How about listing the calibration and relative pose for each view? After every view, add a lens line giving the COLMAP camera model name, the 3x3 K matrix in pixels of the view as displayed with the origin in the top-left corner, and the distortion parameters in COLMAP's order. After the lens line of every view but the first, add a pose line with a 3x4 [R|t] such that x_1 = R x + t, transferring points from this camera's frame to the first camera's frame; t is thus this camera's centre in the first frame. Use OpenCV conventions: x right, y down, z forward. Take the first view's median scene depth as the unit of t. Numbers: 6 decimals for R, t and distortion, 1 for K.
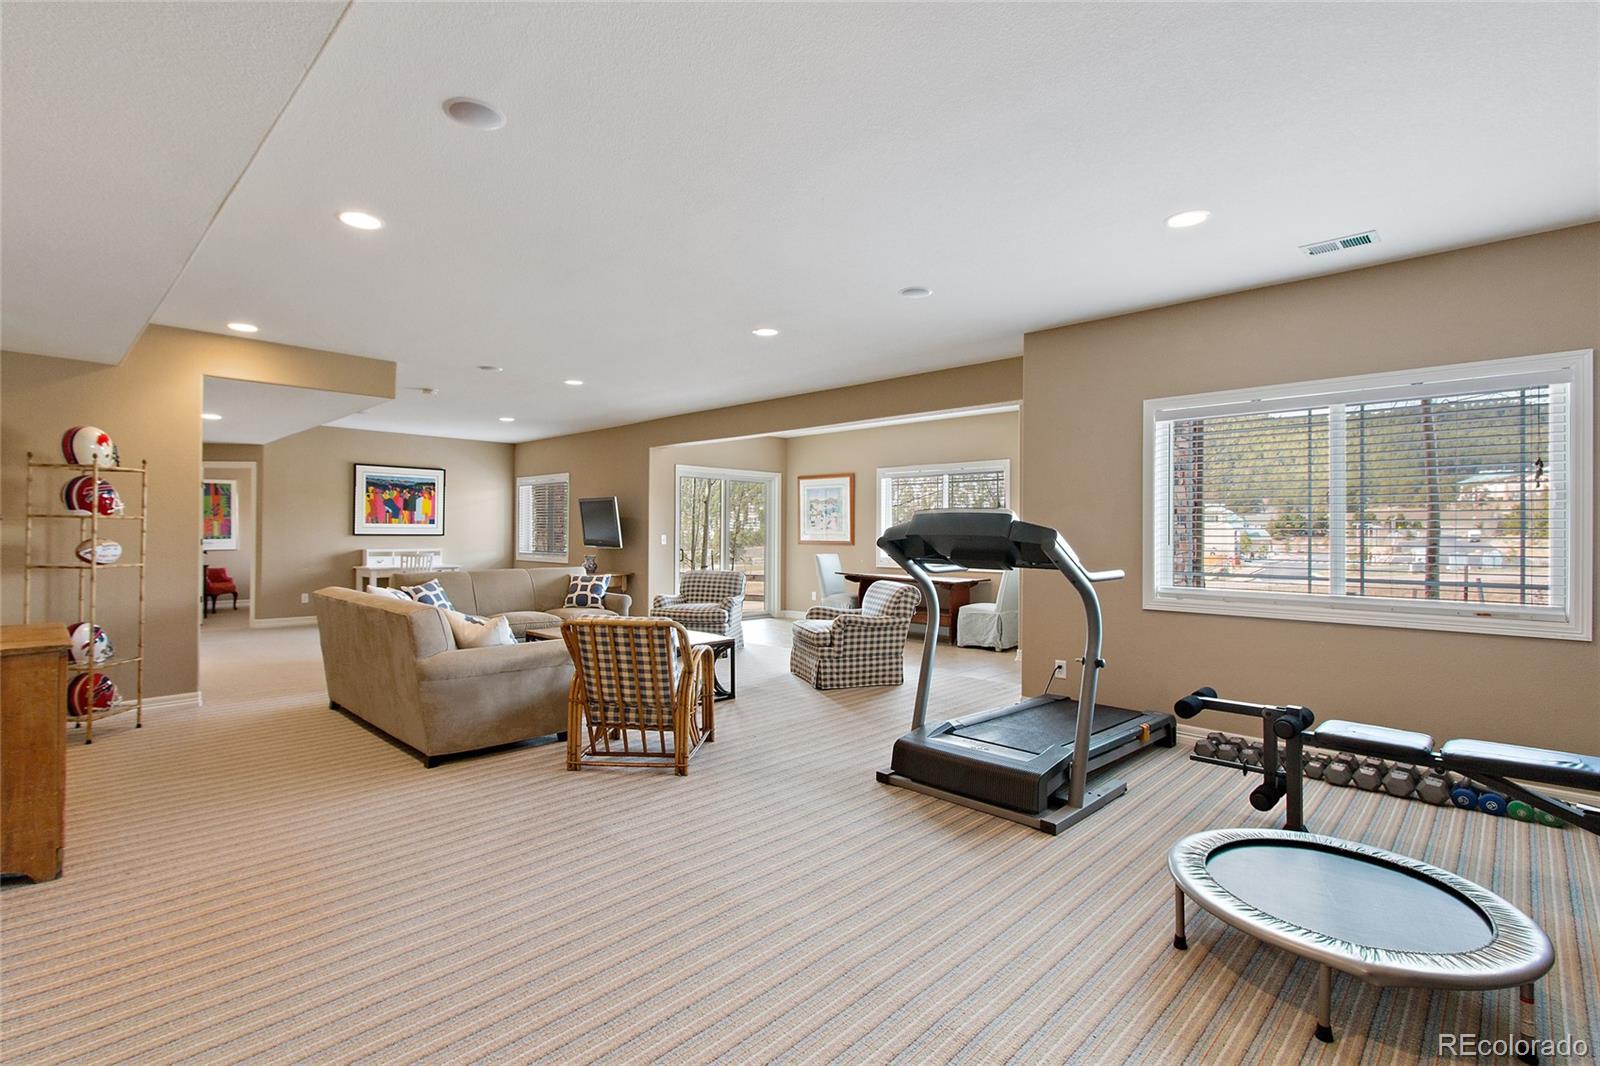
lens RADIAL K [[755.1, 0, 803.4], [0, 755.1, 532.9], [0, 0, 1]] dist [0.004793, -0.001300]
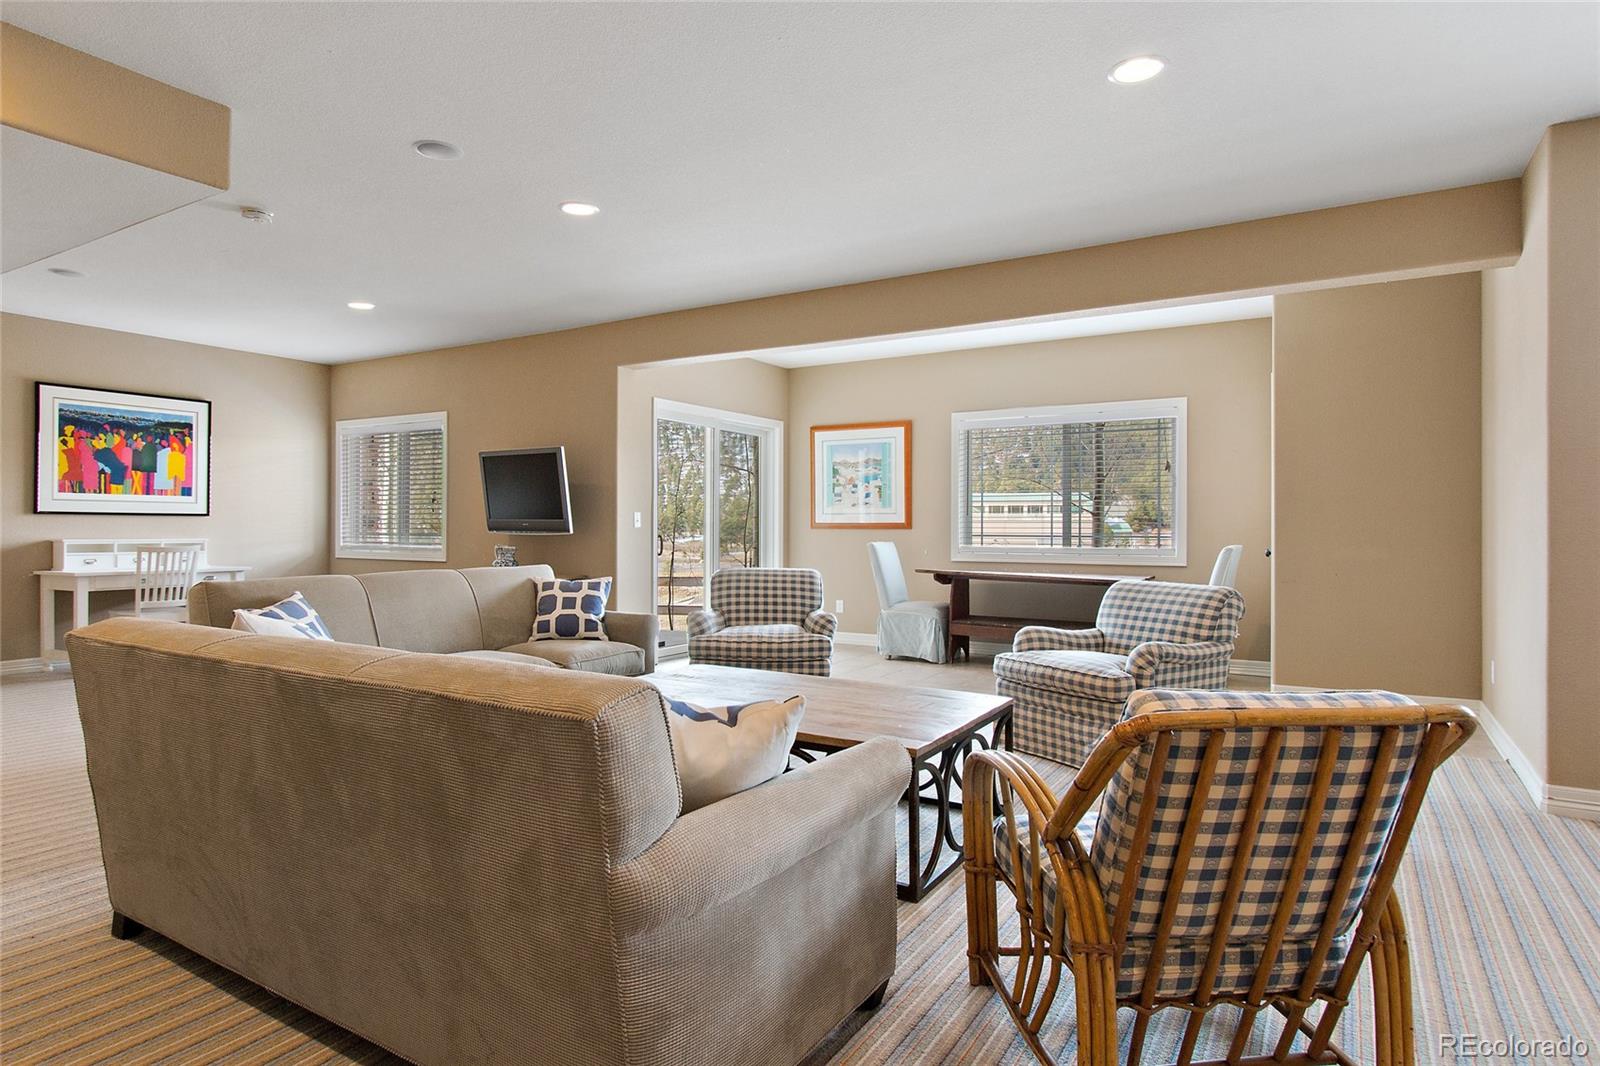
lens RADIAL K [[892.7, 0, 800.6], [0, 892.7, 529.8], [0, 0, 1]] dist [0.002480, -0.002916]
pose [[0.974679, -0.003446, 0.223582, -0.212986], [0.002716, 0.999990, 0.003575, 0.014454], [-0.223592, -0.002877, 0.974679, 0.265498]]
